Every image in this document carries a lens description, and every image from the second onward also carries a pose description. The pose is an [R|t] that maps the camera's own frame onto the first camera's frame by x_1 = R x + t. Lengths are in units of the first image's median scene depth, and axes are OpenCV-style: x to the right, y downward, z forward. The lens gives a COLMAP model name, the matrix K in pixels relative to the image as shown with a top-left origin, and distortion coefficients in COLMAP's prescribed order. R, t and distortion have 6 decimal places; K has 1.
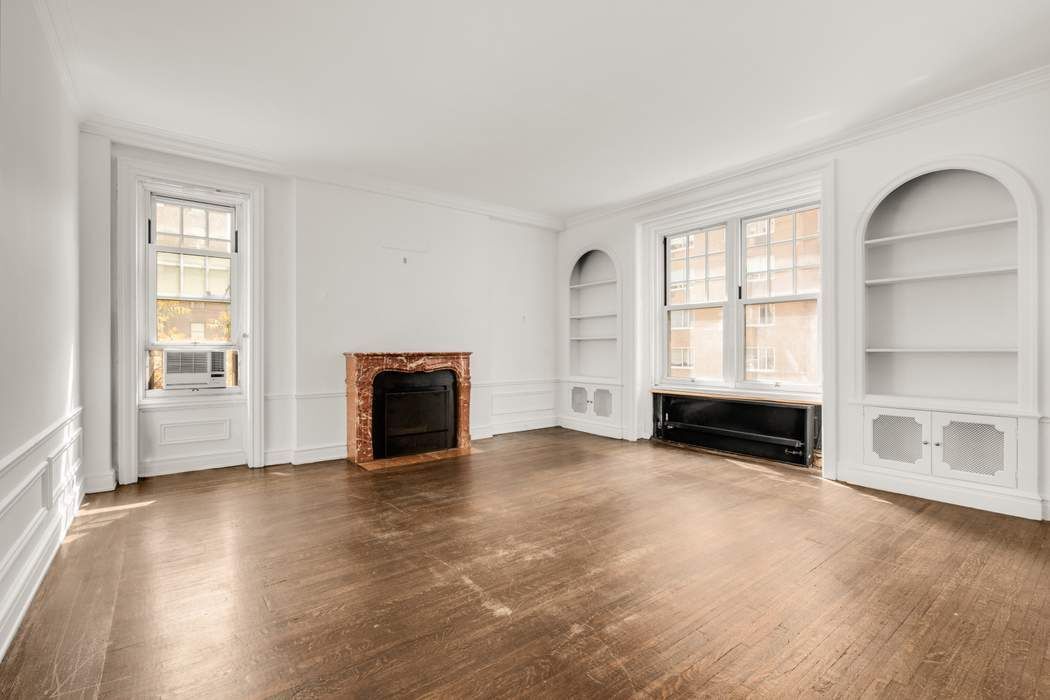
lens RADIAL K [[486.1, 0, 527.6], [0, 486.1, 348.3], [0, 0, 1]] dist [-0.002098, -0.000075]
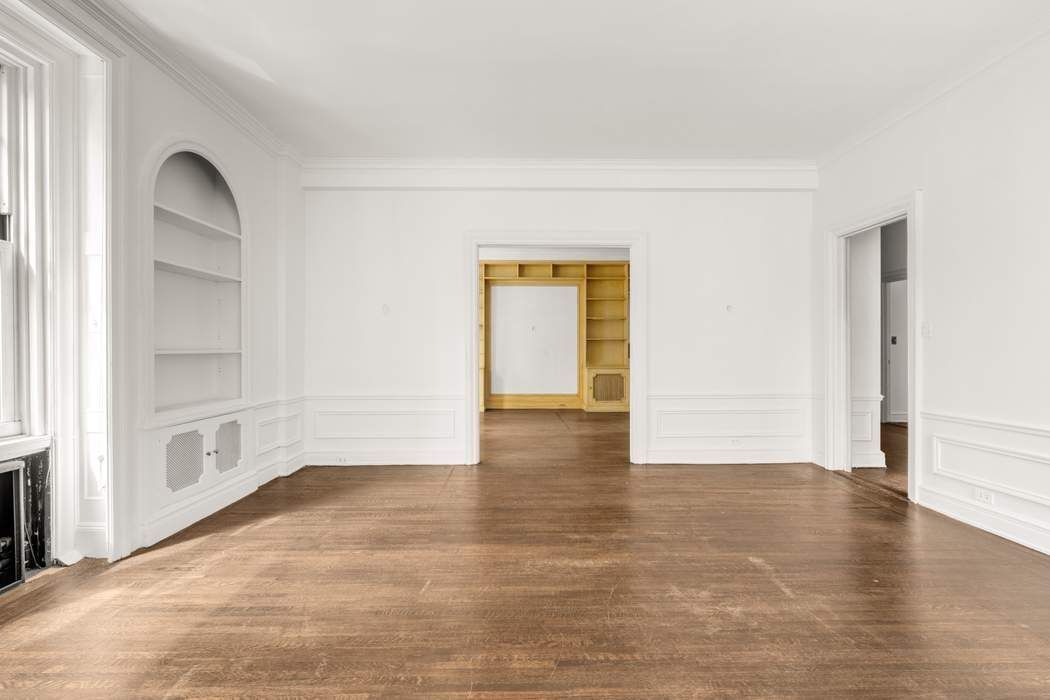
lens RADIAL K [[448.3, 0, 521.9], [0, 448.3, 349.7], [0, 0, 1]] dist [-0.001491, -0.000047]
pose [[-0.781781, 0.000344, 0.623553, -0.192210], [0.000784, 1.000000, 0.000431, -0.002776], [-0.623553, 0.000826, -0.781781, 1.458989]]
